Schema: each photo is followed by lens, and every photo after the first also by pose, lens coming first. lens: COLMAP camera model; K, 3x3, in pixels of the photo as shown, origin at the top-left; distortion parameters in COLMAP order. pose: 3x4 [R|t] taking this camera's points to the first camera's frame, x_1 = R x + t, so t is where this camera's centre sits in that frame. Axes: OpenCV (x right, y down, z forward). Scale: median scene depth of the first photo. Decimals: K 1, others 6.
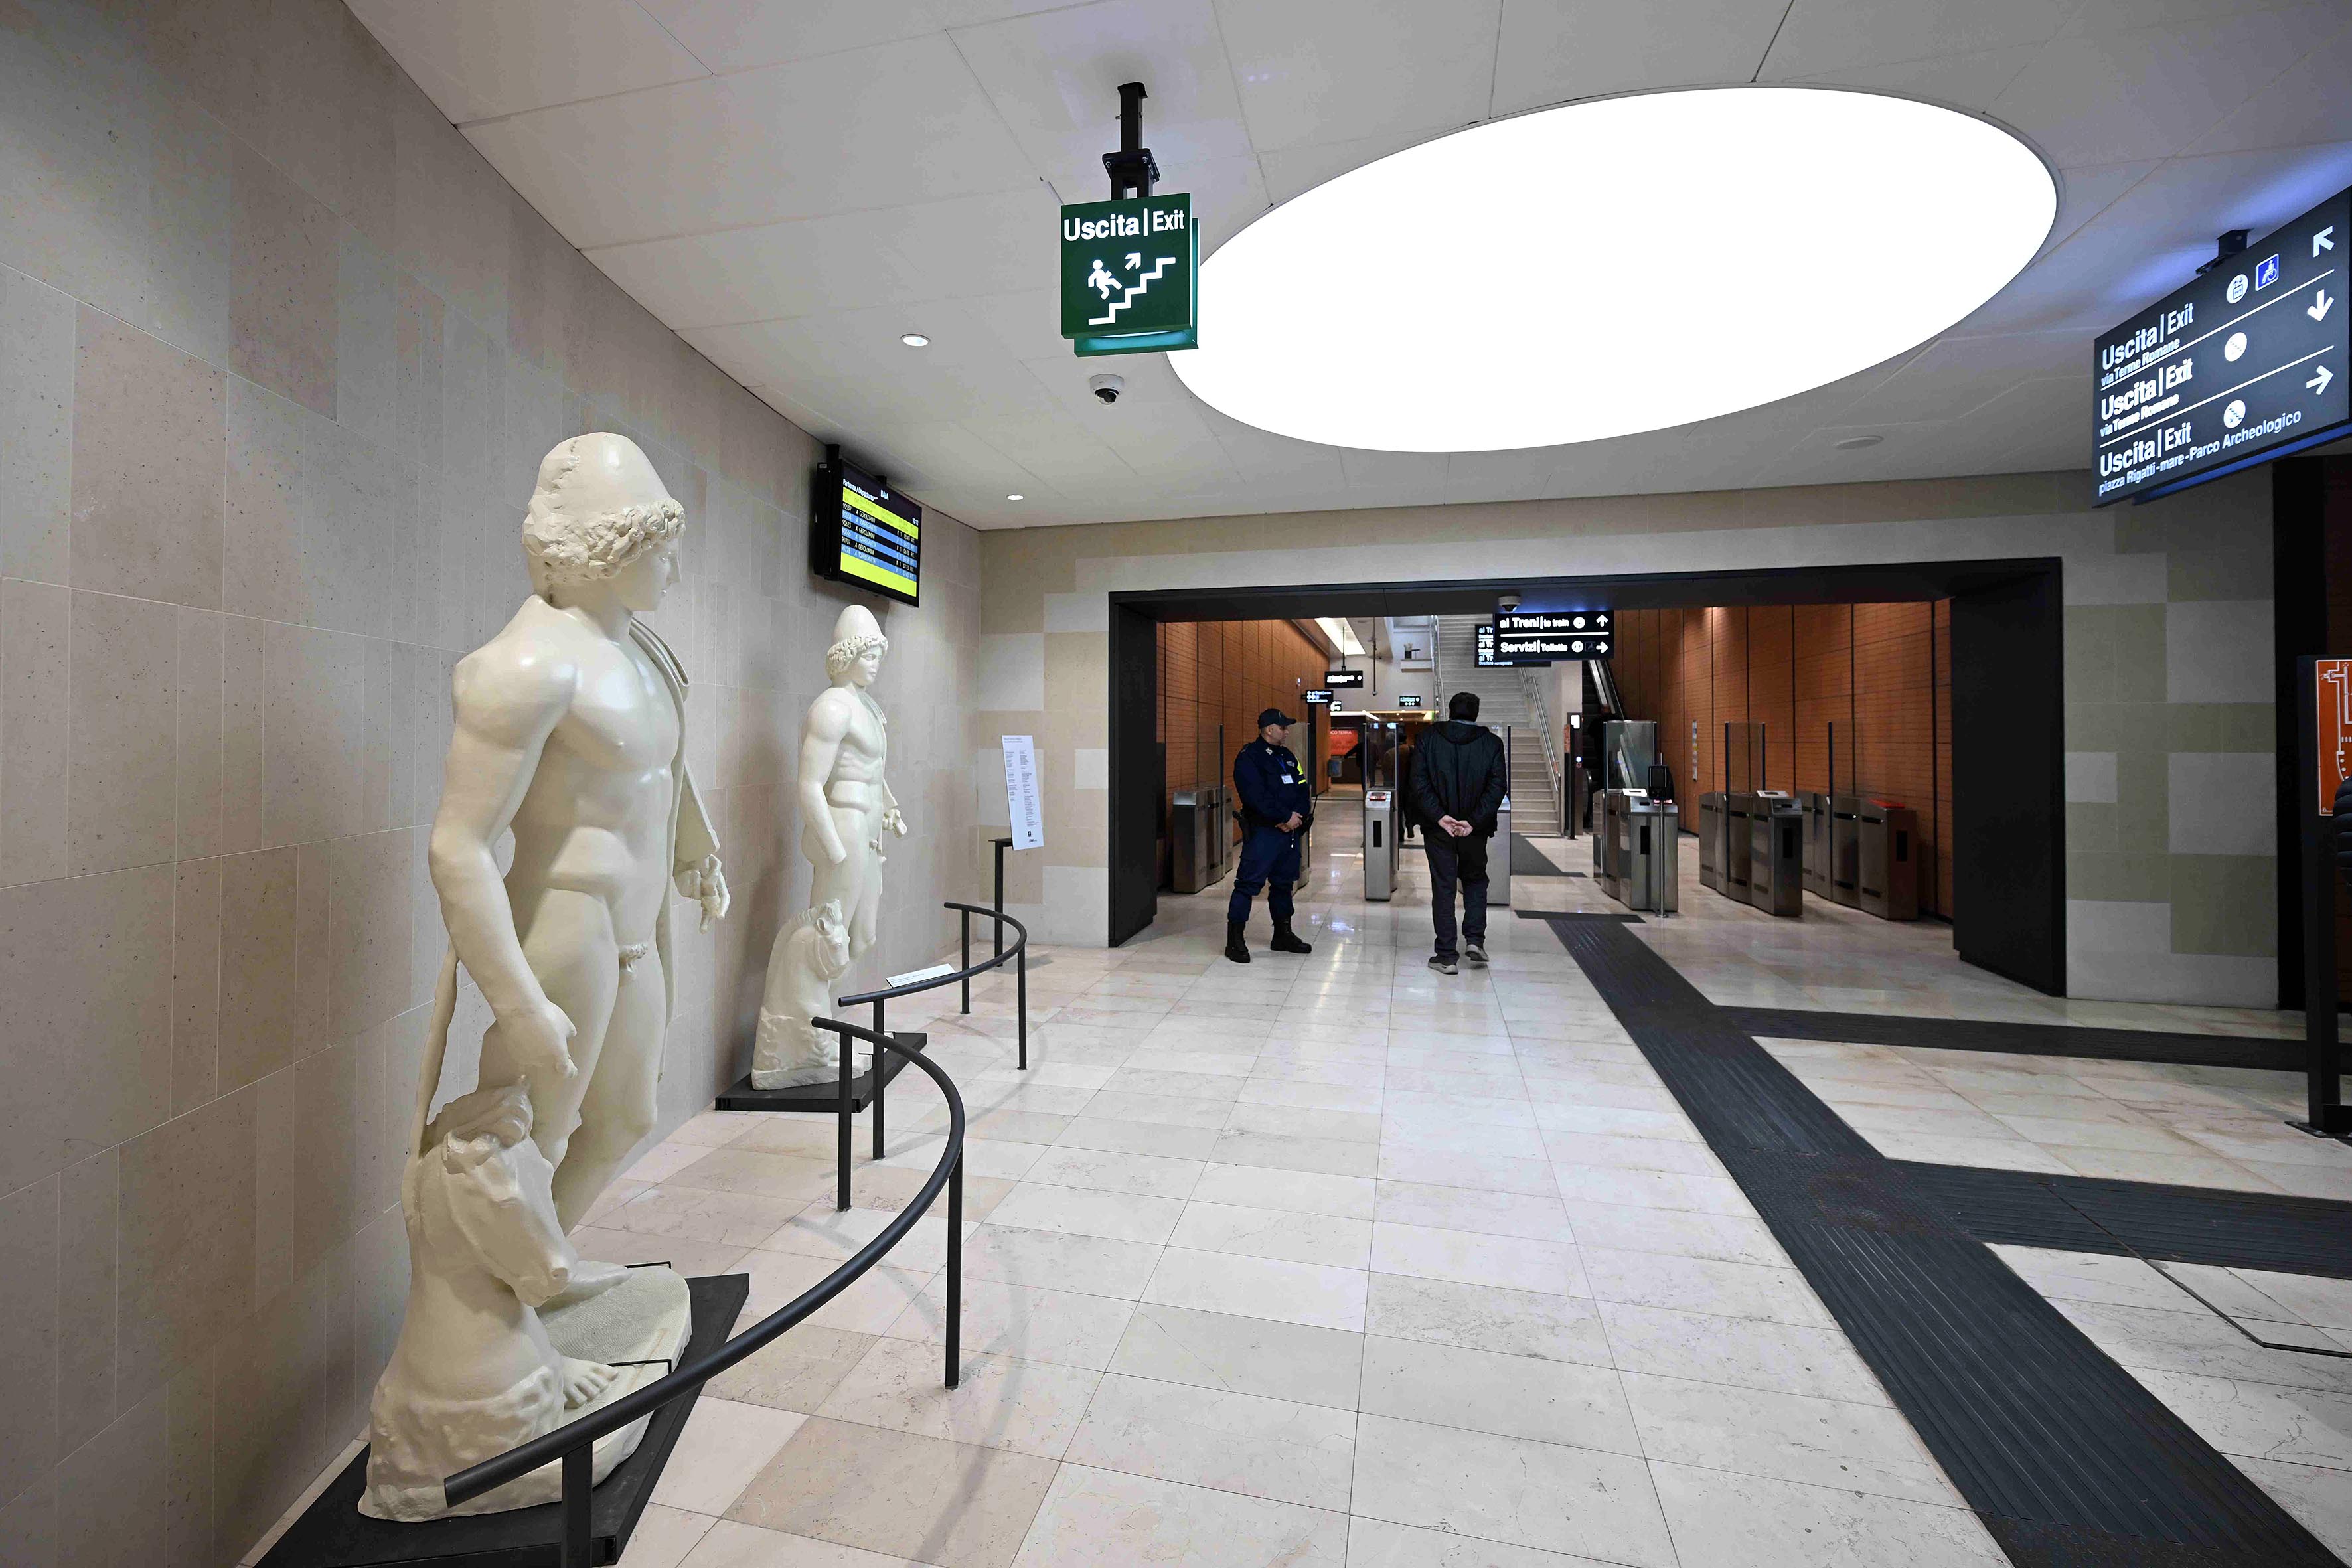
lens RADIAL K [[965.8, 0, 1180.3], [0, 965.8, 715.2], [0, 0, 1]] dist [-0.001096, -0.000052]
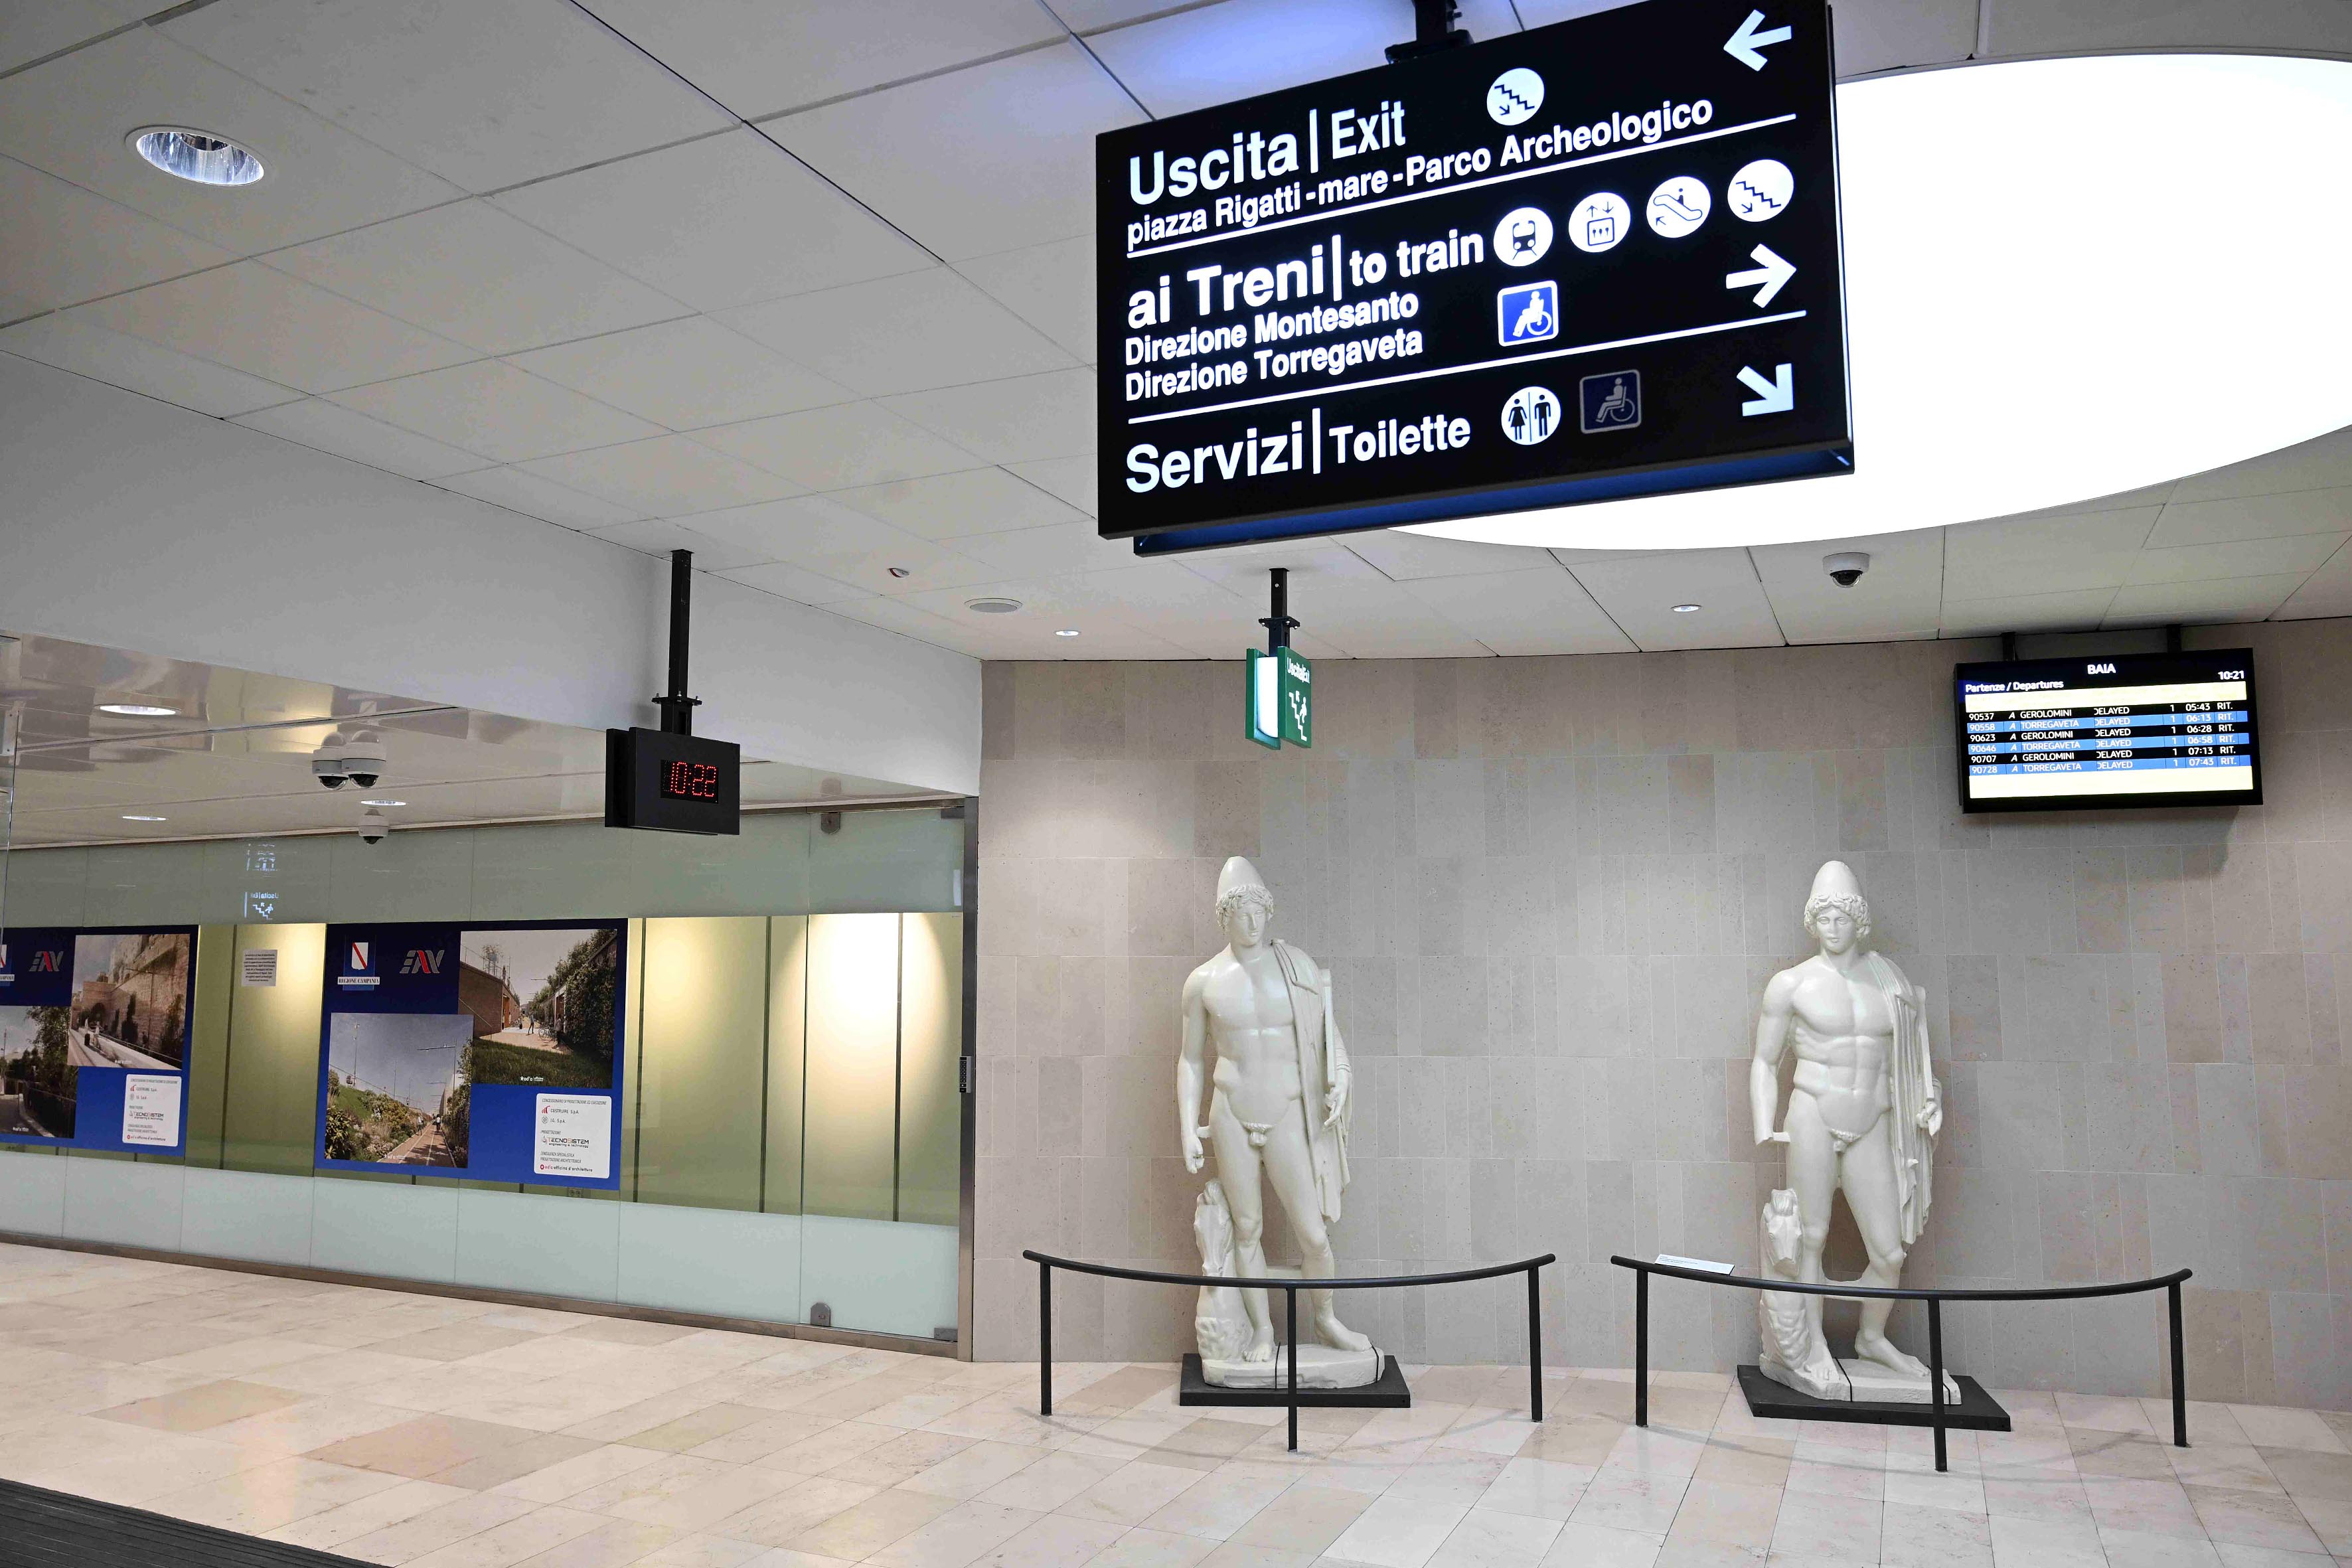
lens RADIAL K [[1603.8, 0, 1176.0], [0, 1603.8, 784.0], [0, 0, 1]] dist [0.003167, 0.001833]
pose [[-0.195733, -0.105831, -0.974930, 1.036006], [0.021387, 0.993463, -0.112137, -0.026955], [0.980424, -0.042800, -0.192190, 0.590958]]
